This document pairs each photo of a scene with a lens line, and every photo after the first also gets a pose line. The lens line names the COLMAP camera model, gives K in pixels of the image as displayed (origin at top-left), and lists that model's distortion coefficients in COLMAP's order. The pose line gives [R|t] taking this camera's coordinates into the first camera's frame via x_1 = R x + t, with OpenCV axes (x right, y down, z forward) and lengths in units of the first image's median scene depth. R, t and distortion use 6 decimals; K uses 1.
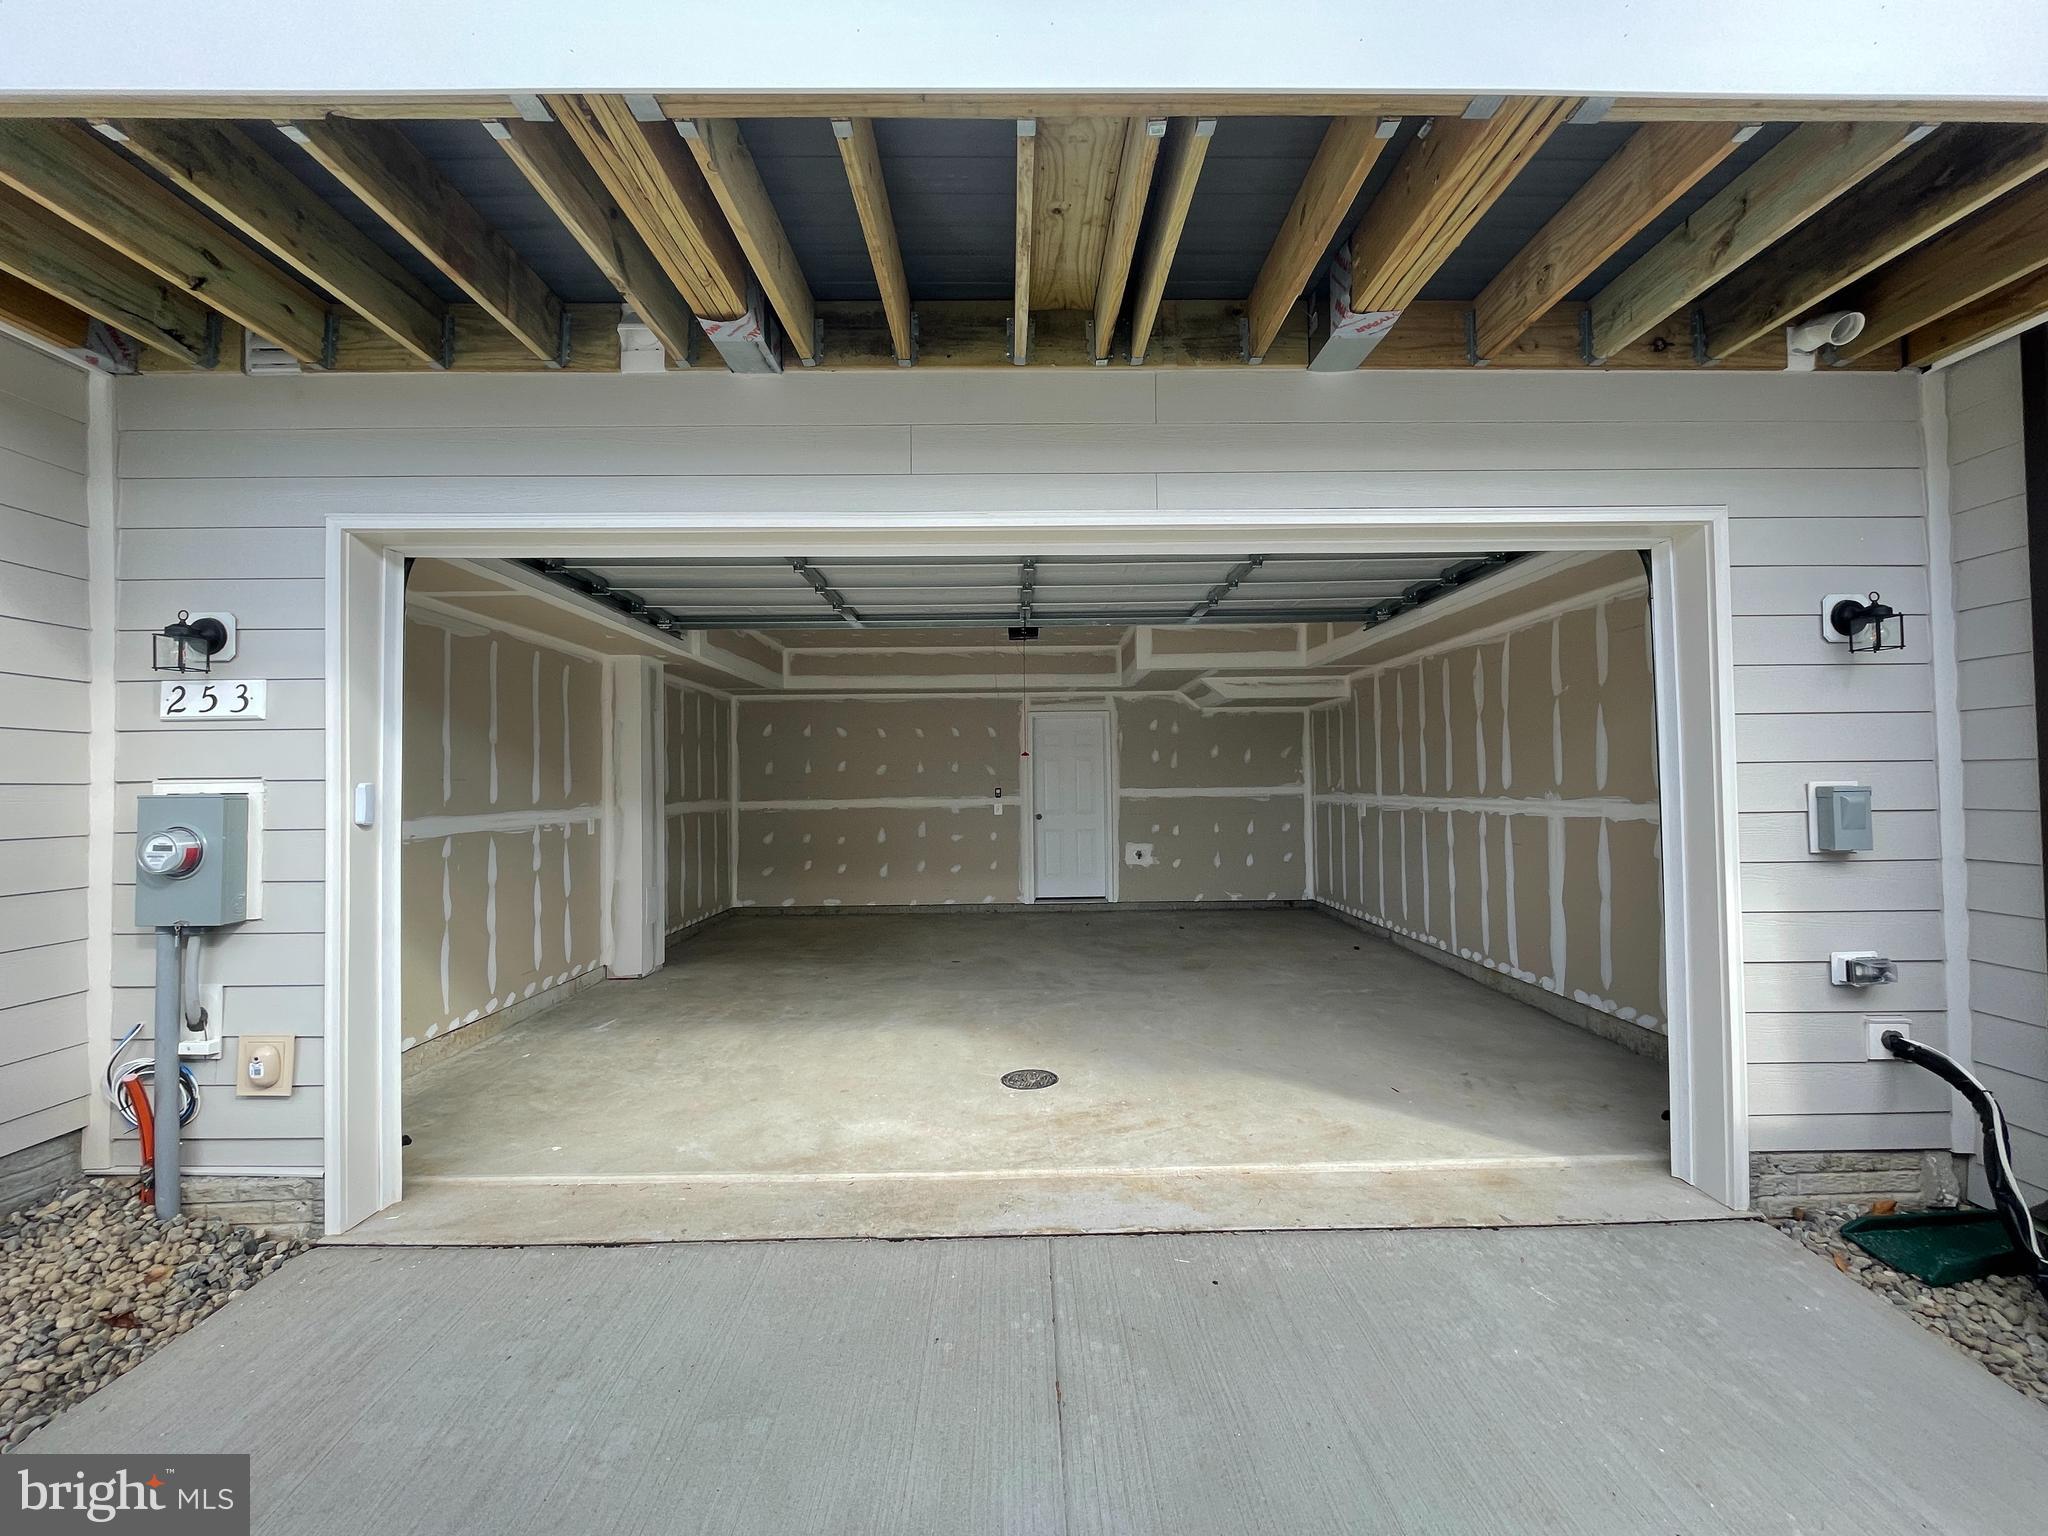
lens RADIAL K [[822.6, 0, 1024.0], [0, 822.6, 768.0], [0, 0, 1]] dist [-0.003179, -0.000235]
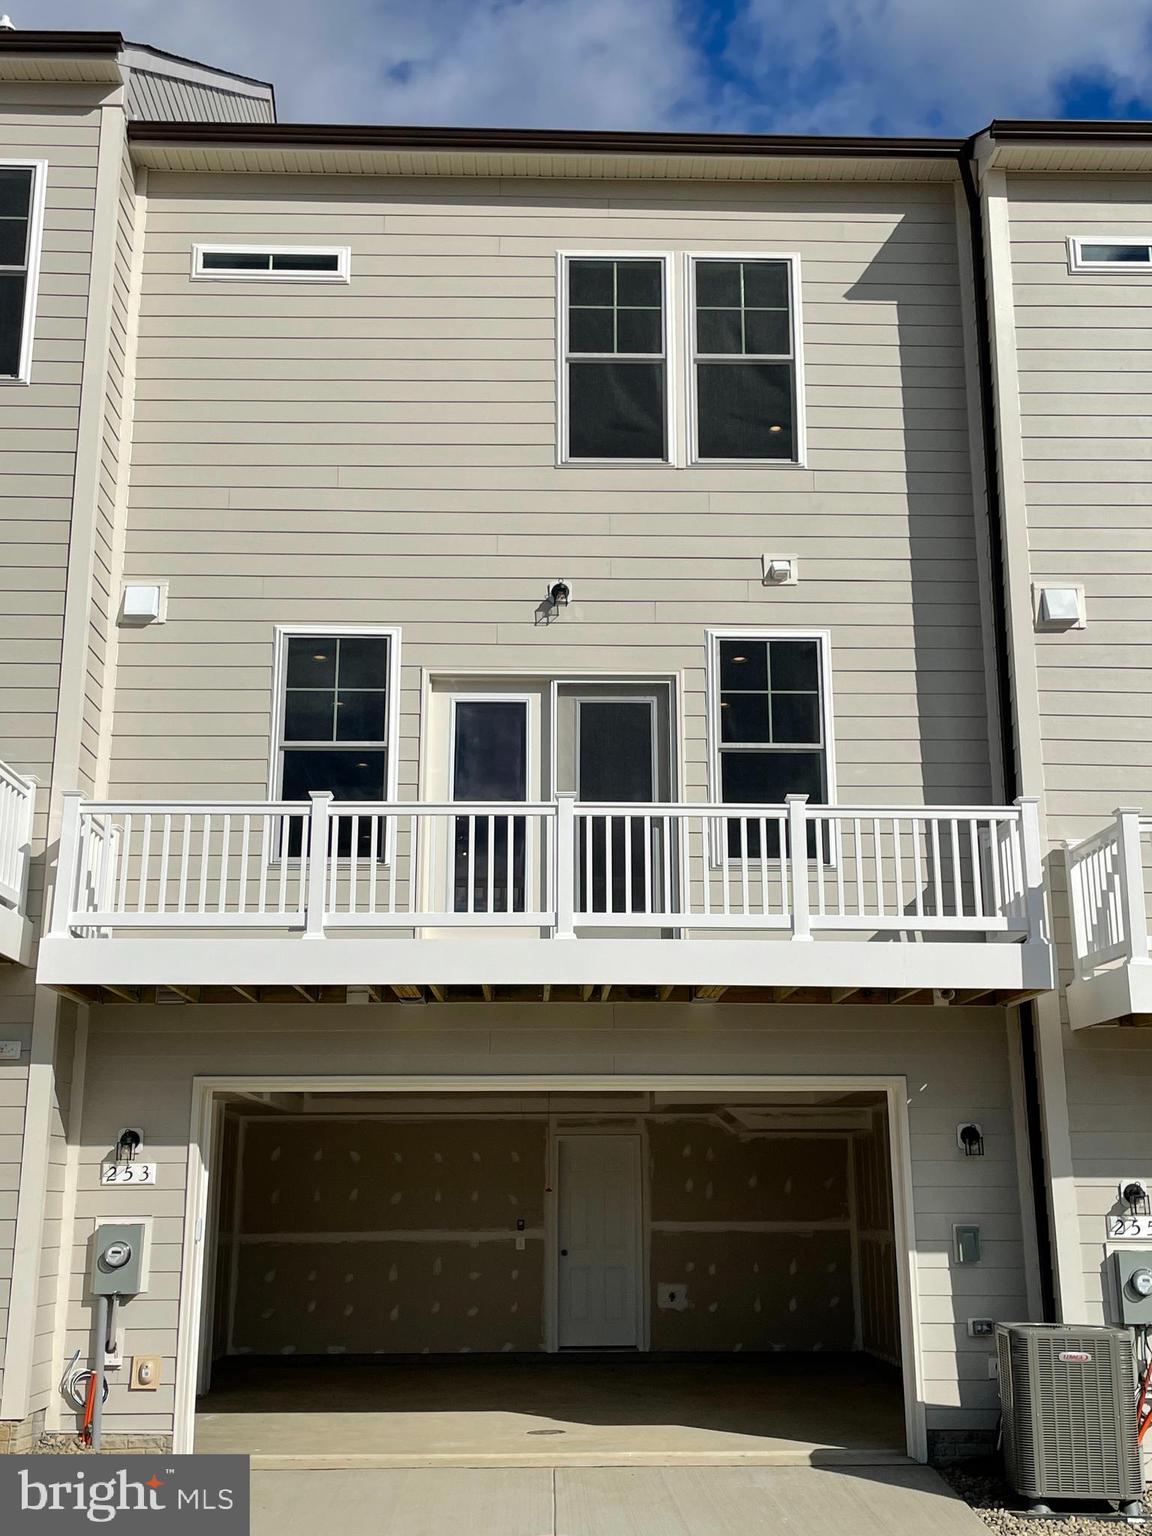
lens RADIAL K [[1682.6, 0, 576.0], [0, 1682.6, 768.0], [0, 0, 1]] dist [0.147216, -0.314401]
pose [[0.999898, 0.010938, 0.009140, 0.015690], [-0.008532, 0.972927, -0.230955, -0.058619], [-0.011419, 0.230853, 0.972922, -1.969010]]
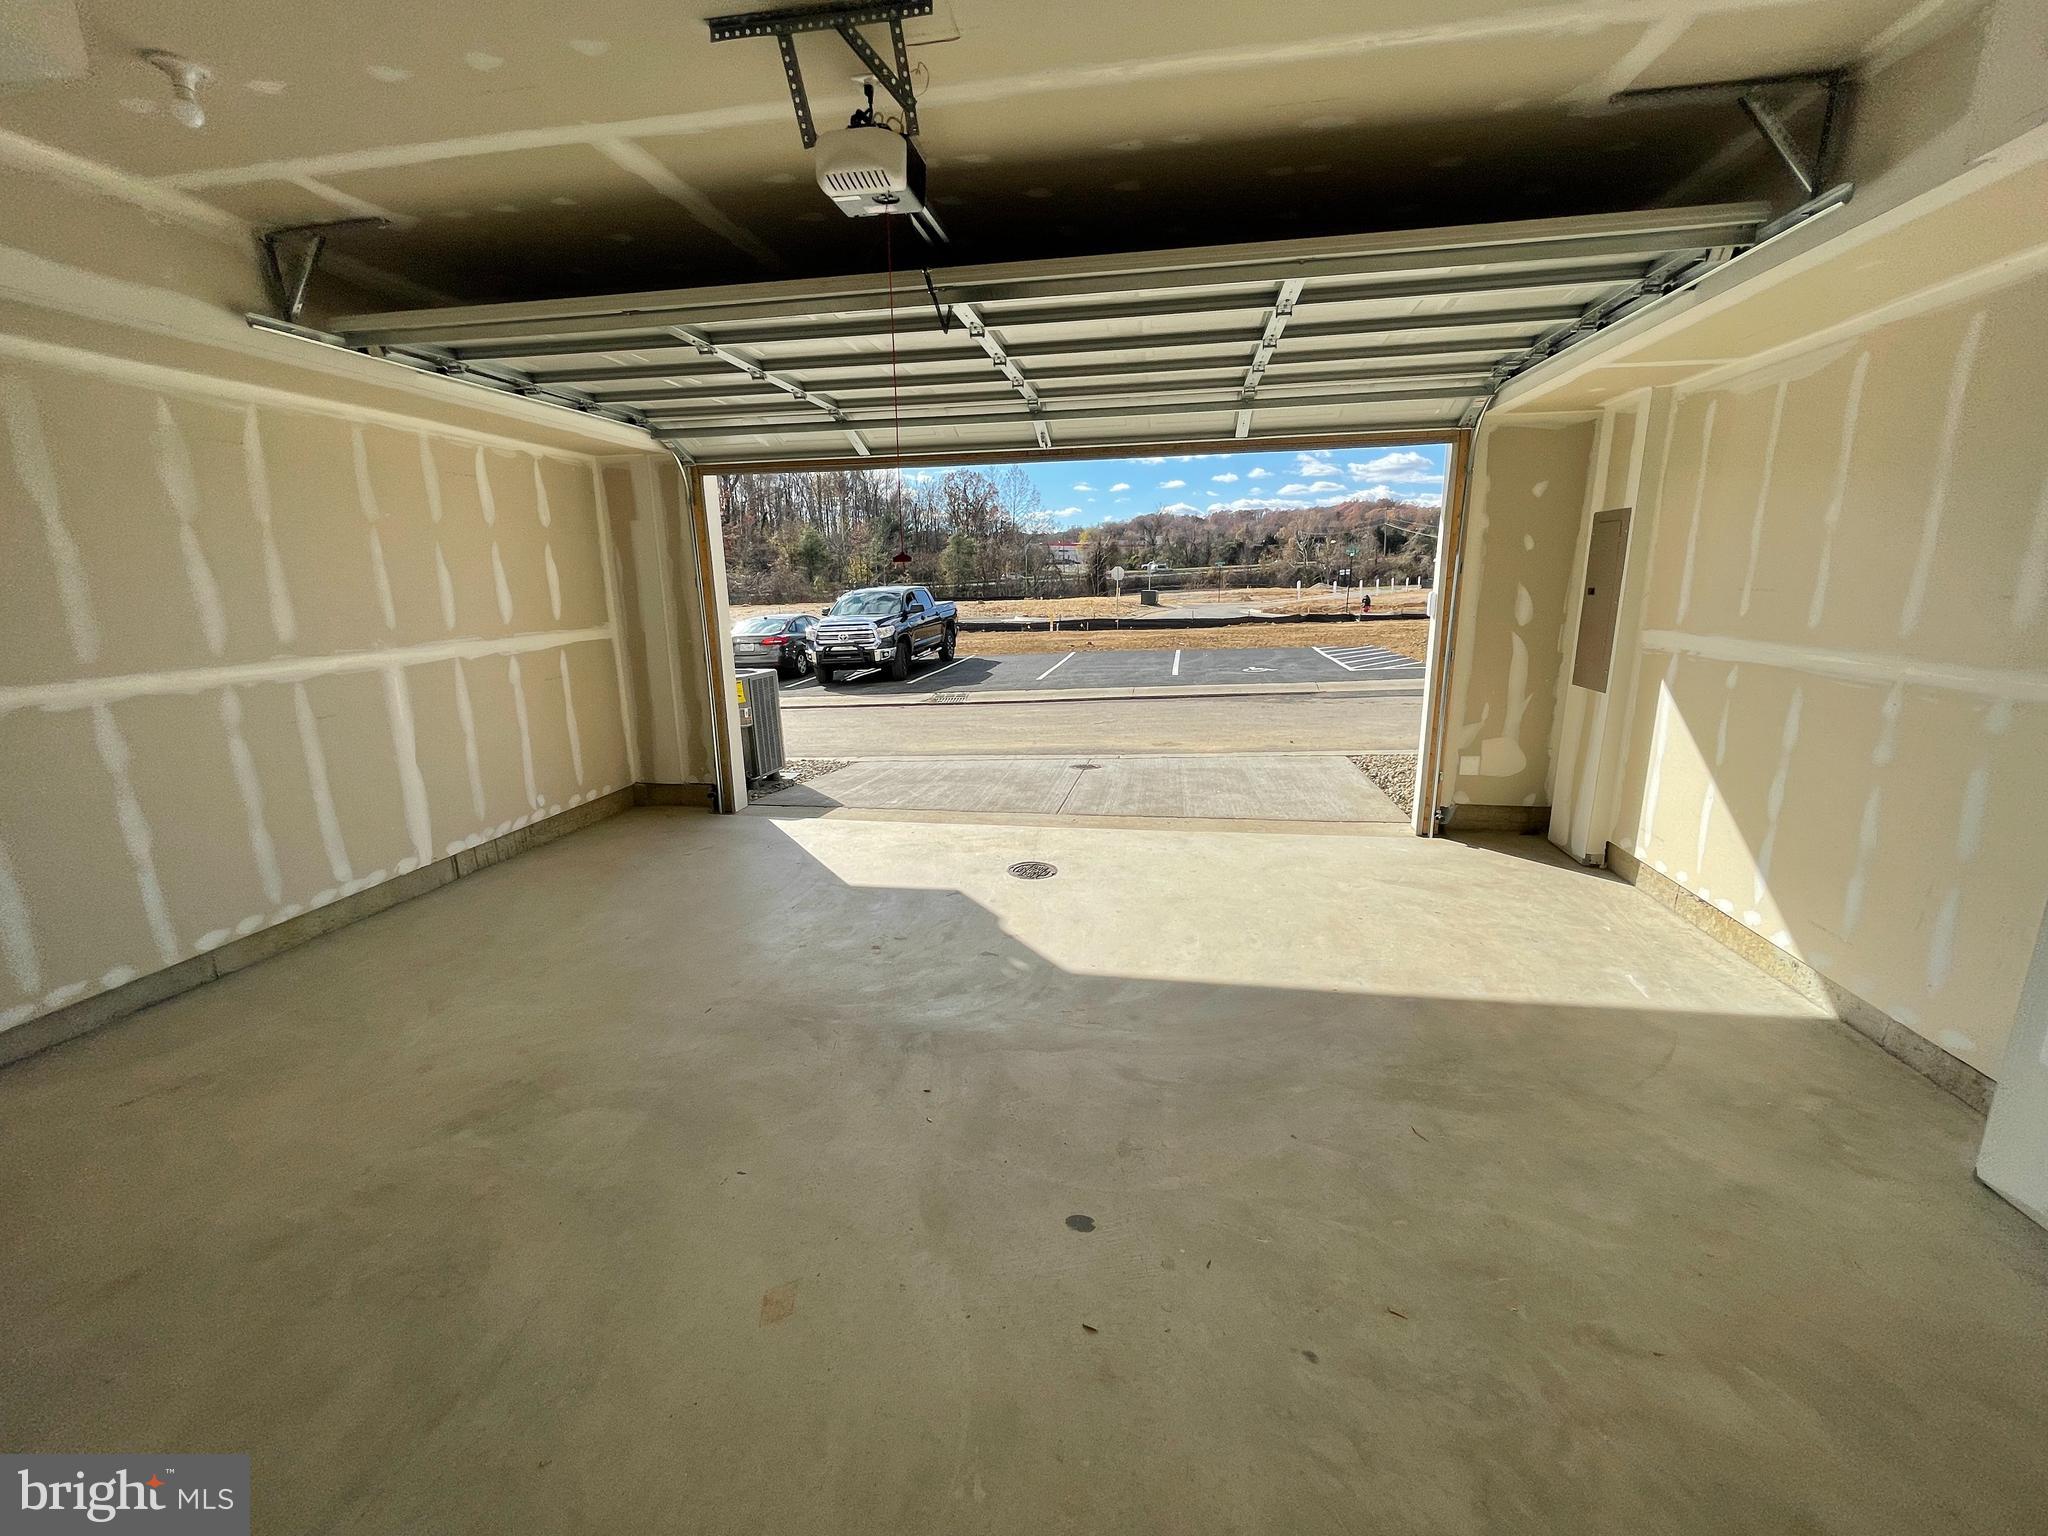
lens RADIAL K [[822.6, 0, 1024.0], [0, 822.6, 768.0], [0, 0, 1]] dist [-0.003179, -0.000235]
pose [[-0.984017, -0.012180, 0.177658, -0.137956], [0.024235, 0.979216, 0.201368, 0.005229], [-0.176419, 0.202455, -0.963270, 1.555247]]
